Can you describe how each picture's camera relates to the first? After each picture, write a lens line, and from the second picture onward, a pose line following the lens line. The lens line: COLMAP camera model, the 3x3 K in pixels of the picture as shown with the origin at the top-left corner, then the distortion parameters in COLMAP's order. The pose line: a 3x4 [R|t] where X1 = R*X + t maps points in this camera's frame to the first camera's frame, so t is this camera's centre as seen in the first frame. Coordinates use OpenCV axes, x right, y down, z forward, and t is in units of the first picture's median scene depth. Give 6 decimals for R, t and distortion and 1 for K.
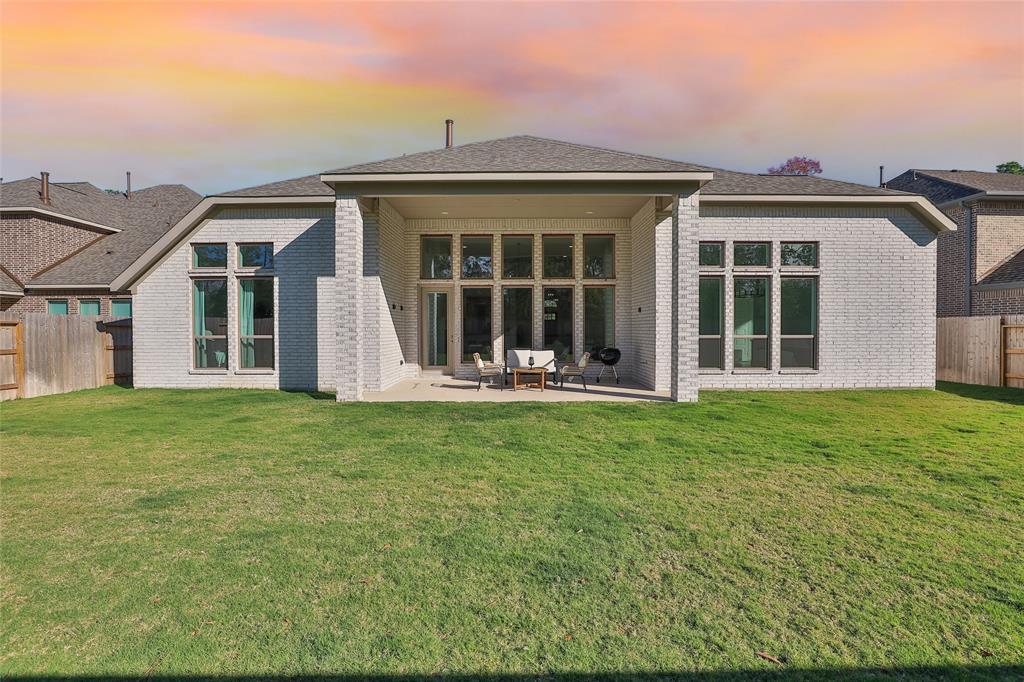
lens RADIAL K [[490.6, 0, 513.3], [0, 490.6, 341.4], [0, 0, 1]] dist [-0.036866, -0.000010]
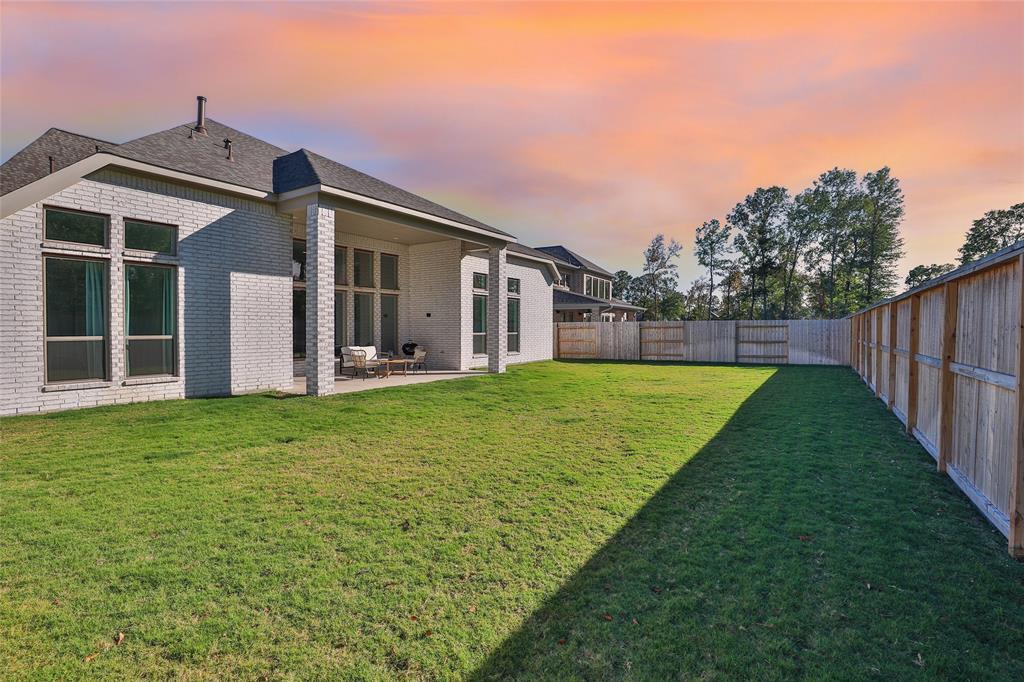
lens RADIAL K [[490.6, 0, 513.7], [0, 490.6, 340.5], [0, 0, 1]] dist [-0.036866, -0.000010]
pose [[0.538338, -0.017638, 0.842545, -0.884773], [0.017747, 0.999797, 0.009591, -0.001251], [-0.842542, 0.009790, 0.538541, 0.055435]]
